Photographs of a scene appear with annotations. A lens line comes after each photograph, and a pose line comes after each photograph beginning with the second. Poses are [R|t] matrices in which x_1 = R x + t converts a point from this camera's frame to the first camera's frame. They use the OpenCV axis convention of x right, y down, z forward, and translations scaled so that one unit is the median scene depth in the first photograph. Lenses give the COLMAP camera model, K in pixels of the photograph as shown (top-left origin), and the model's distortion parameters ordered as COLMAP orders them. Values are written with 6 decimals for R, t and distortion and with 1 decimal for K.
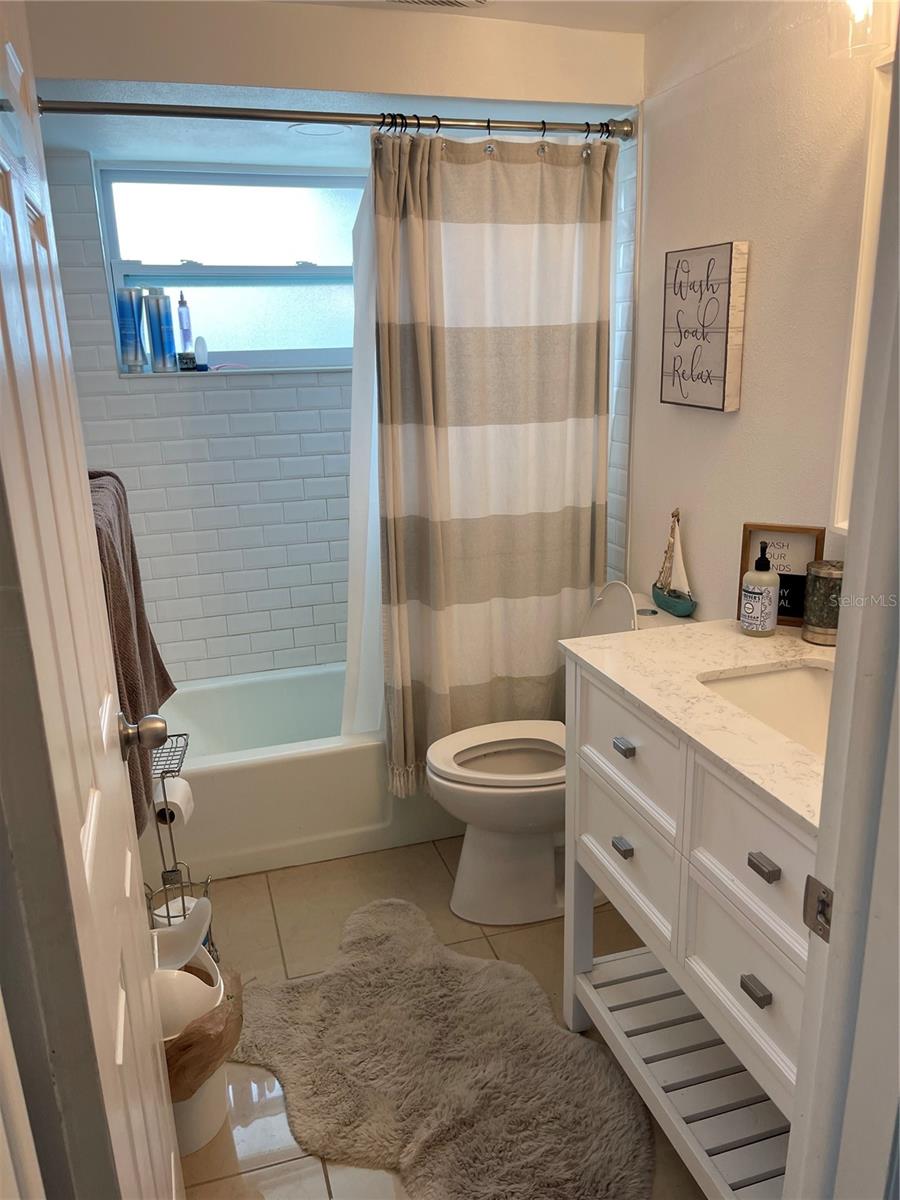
lens RADIAL K [[917.1, 0, 445.6], [0, 917.1, 607.0], [0, 0, 1]] dist [0.052365, -0.066716]
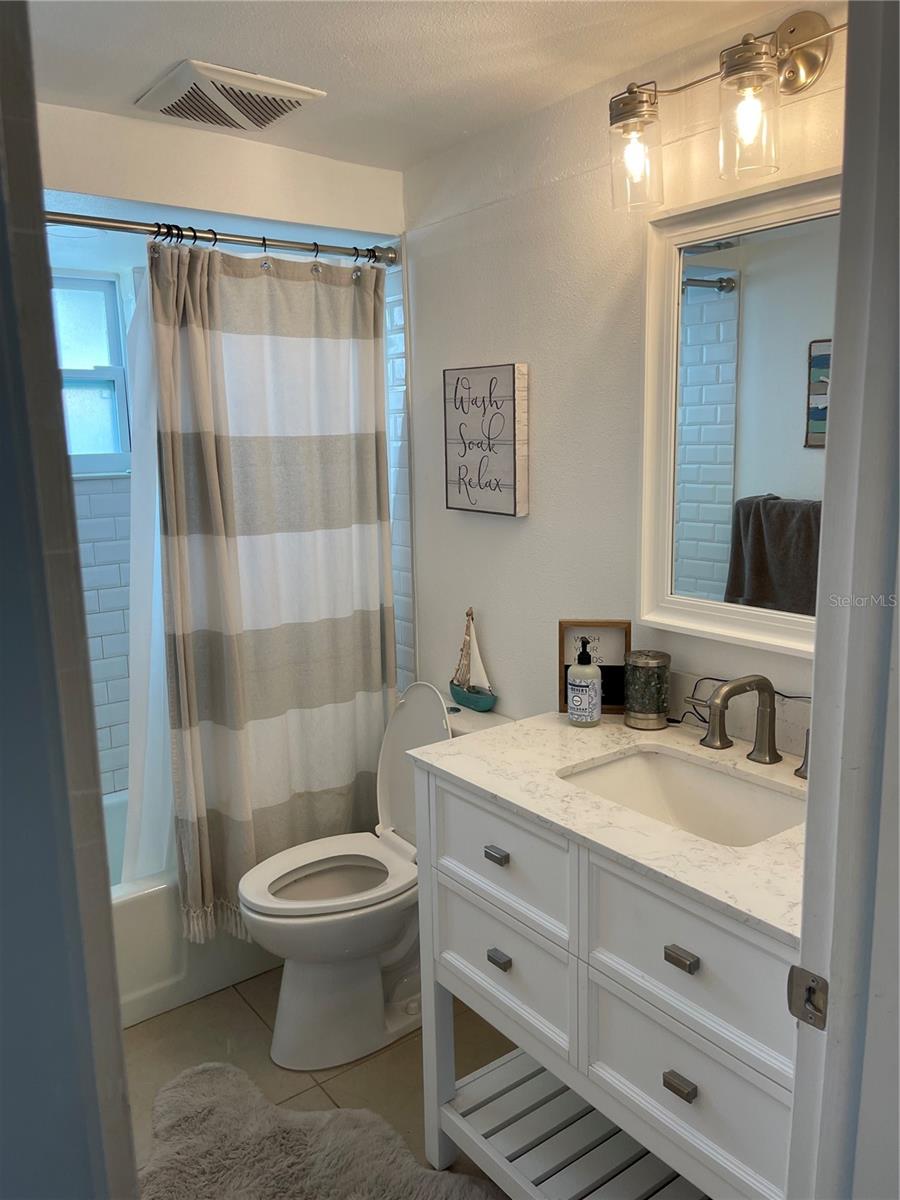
lens RADIAL K [[917.1, 0, 445.5], [0, 917.1, 594.7], [0, 0, 1]] dist [0.052365, -0.066716]
pose [[0.942756, -0.052981, 0.329248, -0.120210], [0.090342, 0.990956, -0.099220, -0.022572], [-0.321014, 0.123285, 0.939016, 0.038309]]
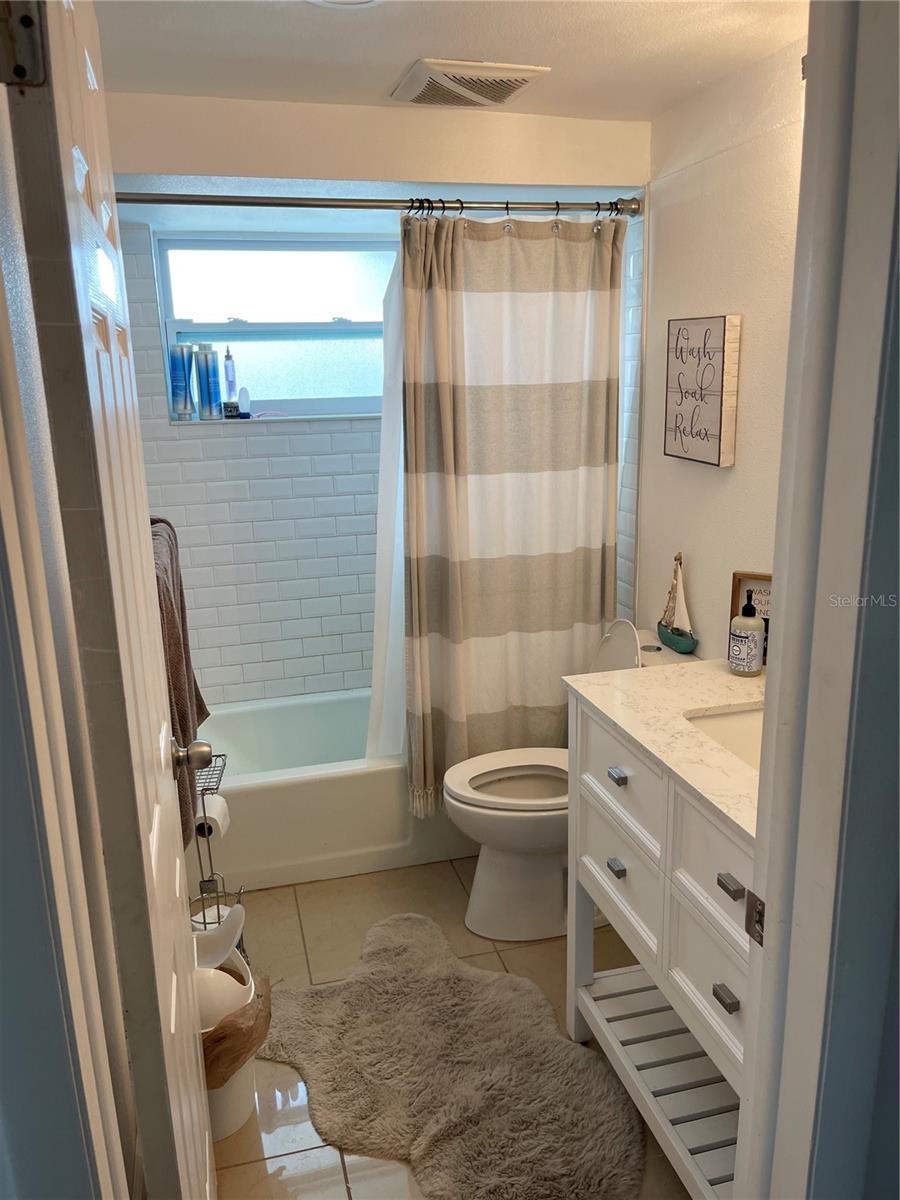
lens RADIAL K [[917.1, 0, 433.8], [0, 917.1, 591.5], [0, 0, 1]] dist [0.052365, -0.066716]
pose [[0.998844, 0.011992, -0.046558, 0.015906], [-0.013804, 0.999151, -0.038814, -0.016737], [0.046053, 0.039412, 0.998161, -0.088825]]
